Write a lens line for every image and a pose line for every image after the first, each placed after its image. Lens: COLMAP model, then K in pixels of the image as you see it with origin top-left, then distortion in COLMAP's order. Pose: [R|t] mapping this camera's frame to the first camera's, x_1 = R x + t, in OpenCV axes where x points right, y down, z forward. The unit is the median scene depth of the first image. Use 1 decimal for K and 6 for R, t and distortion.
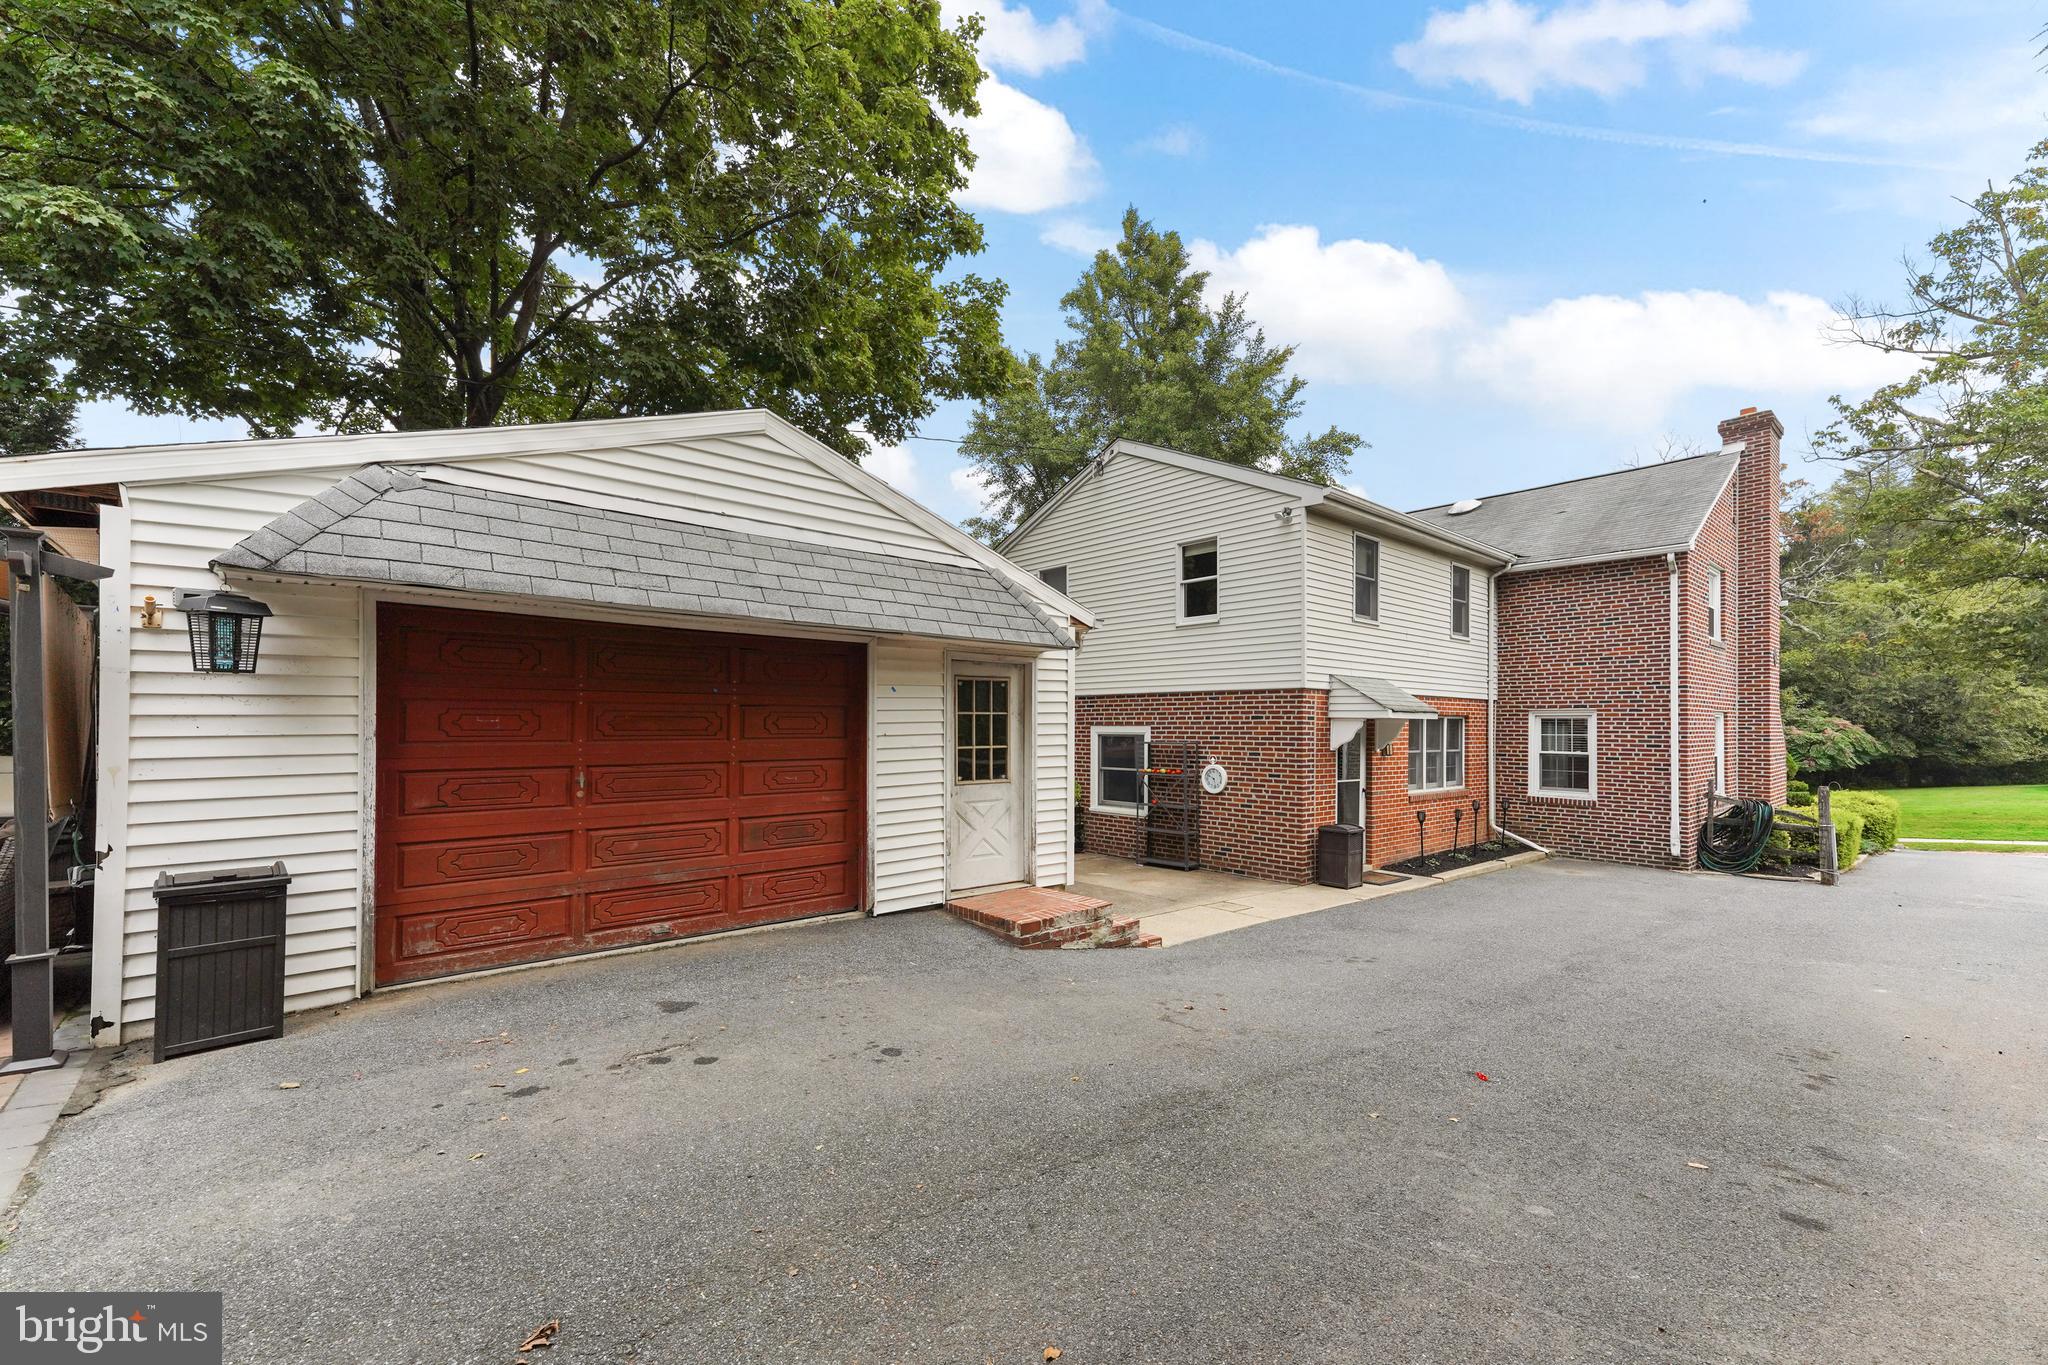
lens RADIAL K [[860.0, 0, 1028.6], [0, 860.0, 708.6], [0, 0, 1]] dist [0.018743, 0.006650]
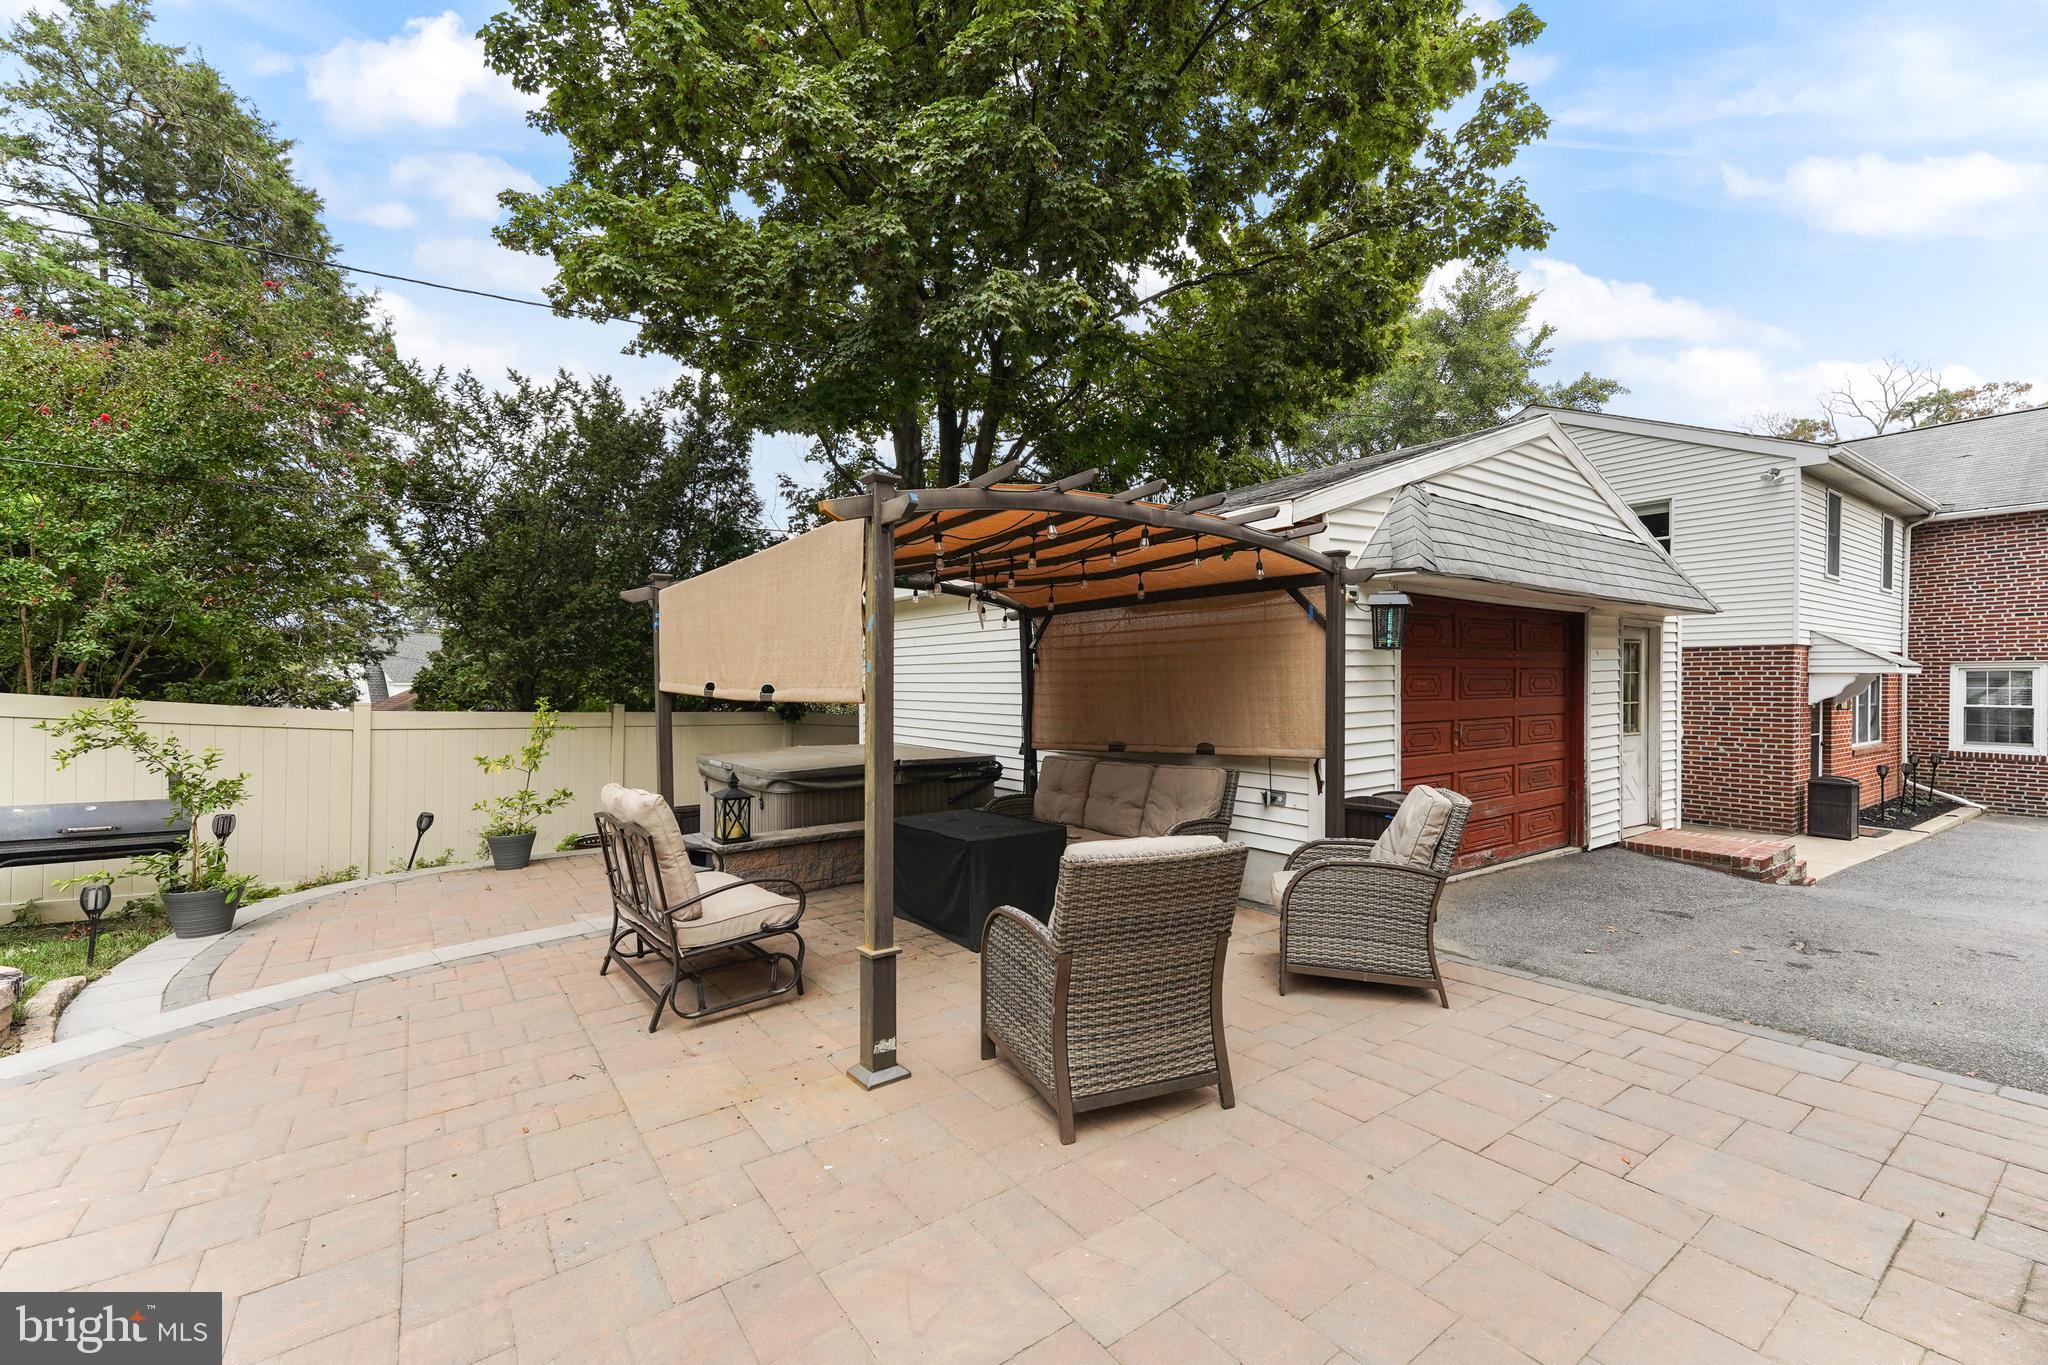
lens RADIAL K [[860.0, 0, 1013.2], [0, 860.0, 679.7], [0, 0, 1]] dist [0.018743, 0.006650]
pose [[0.994822, -0.006919, -0.101400, -0.391642], [0.008810, 0.999795, 0.018216, -0.006859], [0.101253, -0.019015, 0.994679, -0.106147]]
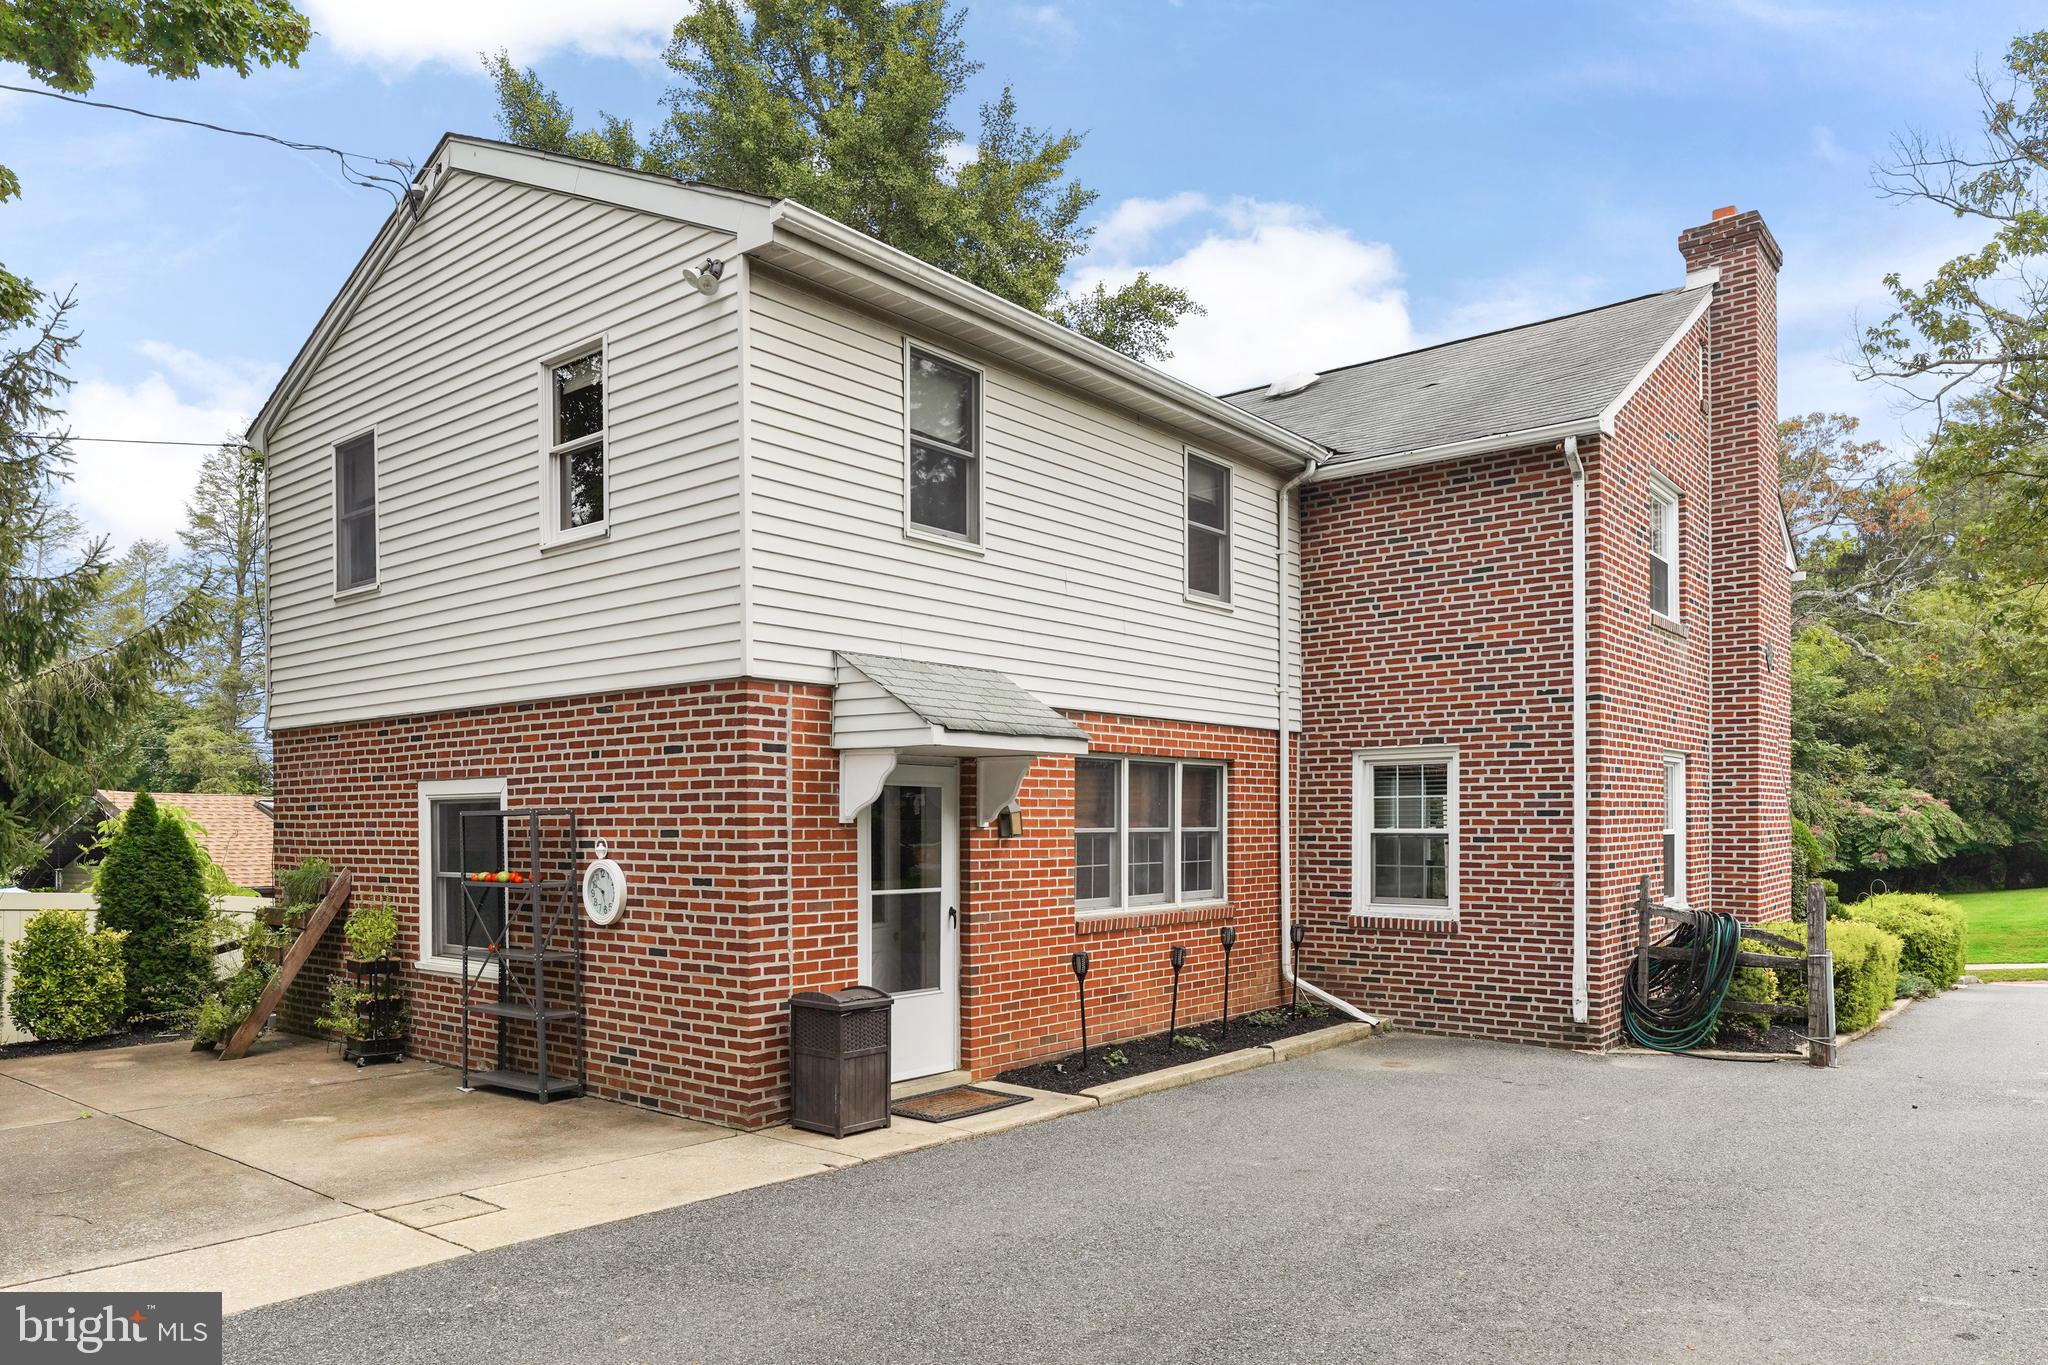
lens RADIAL K [[1377.8, 0, 1042.1], [0, 1377.8, 819.6], [0, 0, 1]] dist [-0.020806, 0.009113]
pose [[0.986353, -0.010398, 0.164314, 0.272271], [0.007270, 0.999781, 0.019631, 0.027271], [-0.164483, -0.018169, 0.986213, 0.229455]]
